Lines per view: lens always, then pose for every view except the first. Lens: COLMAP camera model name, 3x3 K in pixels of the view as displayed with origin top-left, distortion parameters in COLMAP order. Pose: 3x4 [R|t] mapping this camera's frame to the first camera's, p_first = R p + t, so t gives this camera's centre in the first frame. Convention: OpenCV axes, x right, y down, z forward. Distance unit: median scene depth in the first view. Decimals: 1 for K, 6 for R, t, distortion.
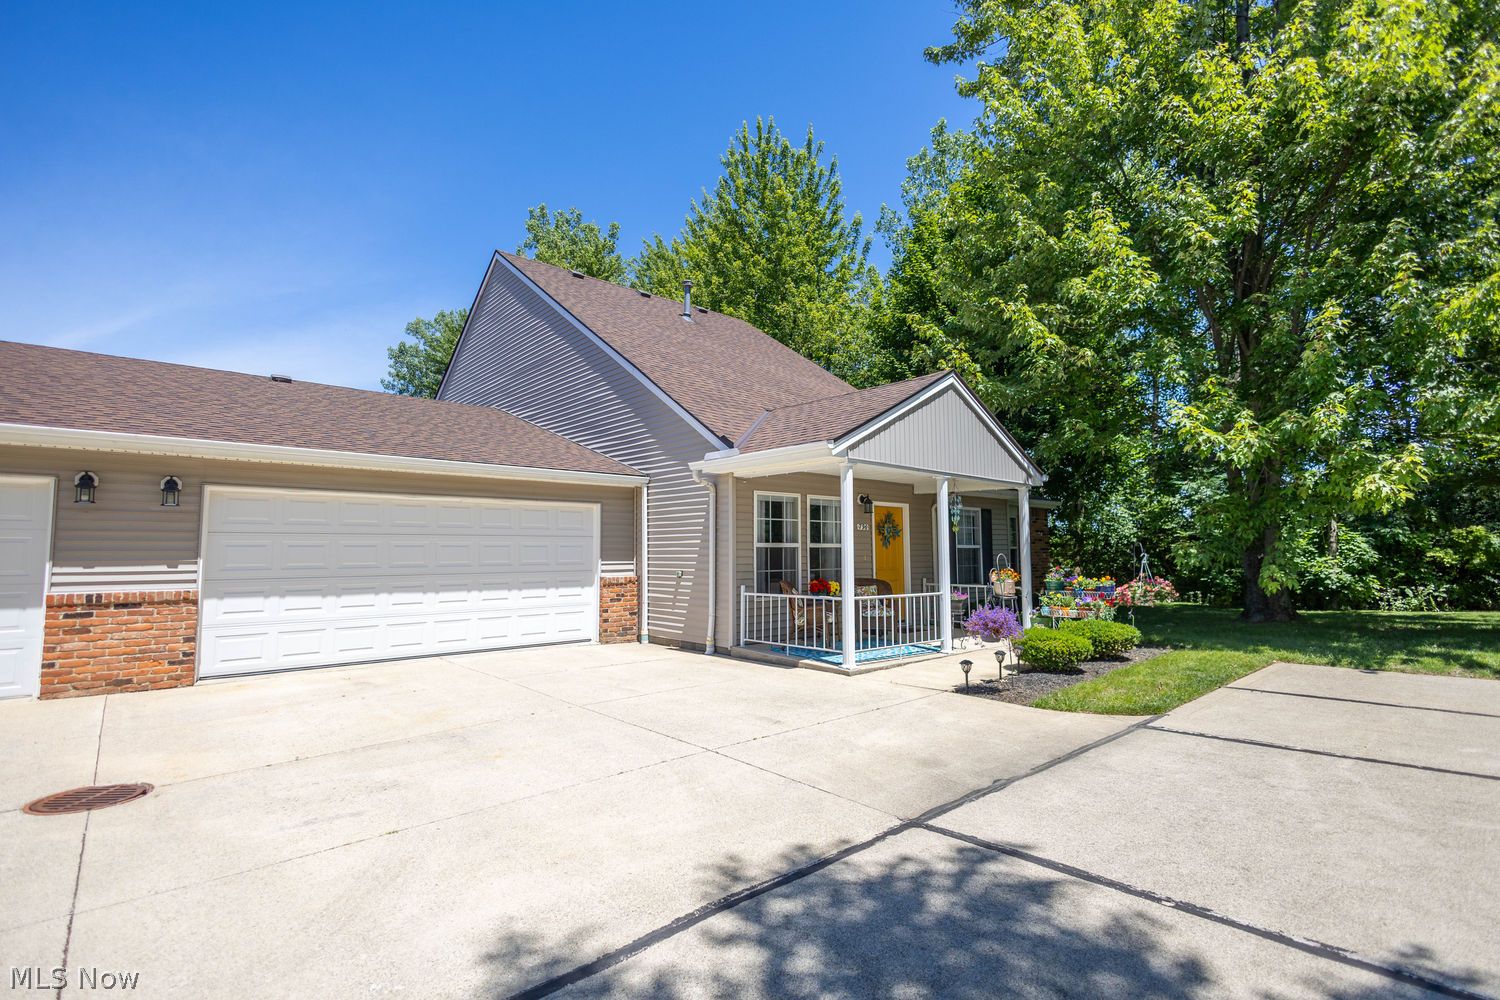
lens RADIAL K [[707.2, 0, 743.8], [0, 707.2, 503.8], [0, 0, 1]] dist [-0.002480, 0.000483]
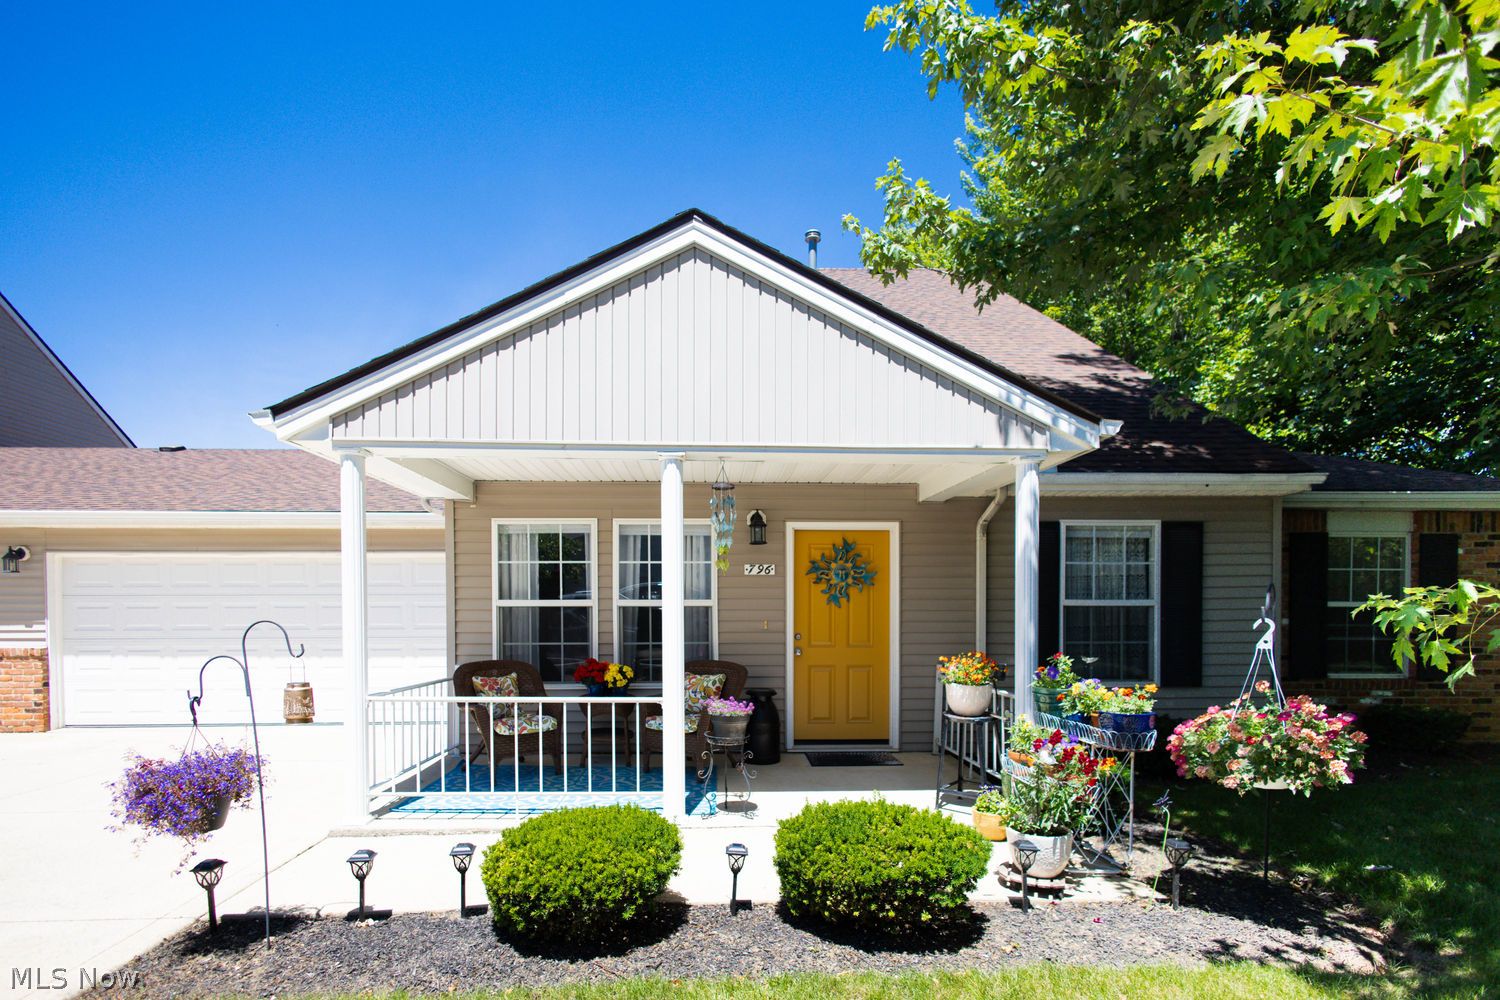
lens RADIAL K [[707.2, 0, 773.1], [0, 707.2, 611.8], [0, 0, 1]] dist [-0.002480, 0.000483]
pose [[0.771221, 0.001252, -0.636566, 0.705582], [0.043068, 0.997604, 0.054141, 0.047781], [0.635109, -0.069170, 0.769319, 0.757722]]
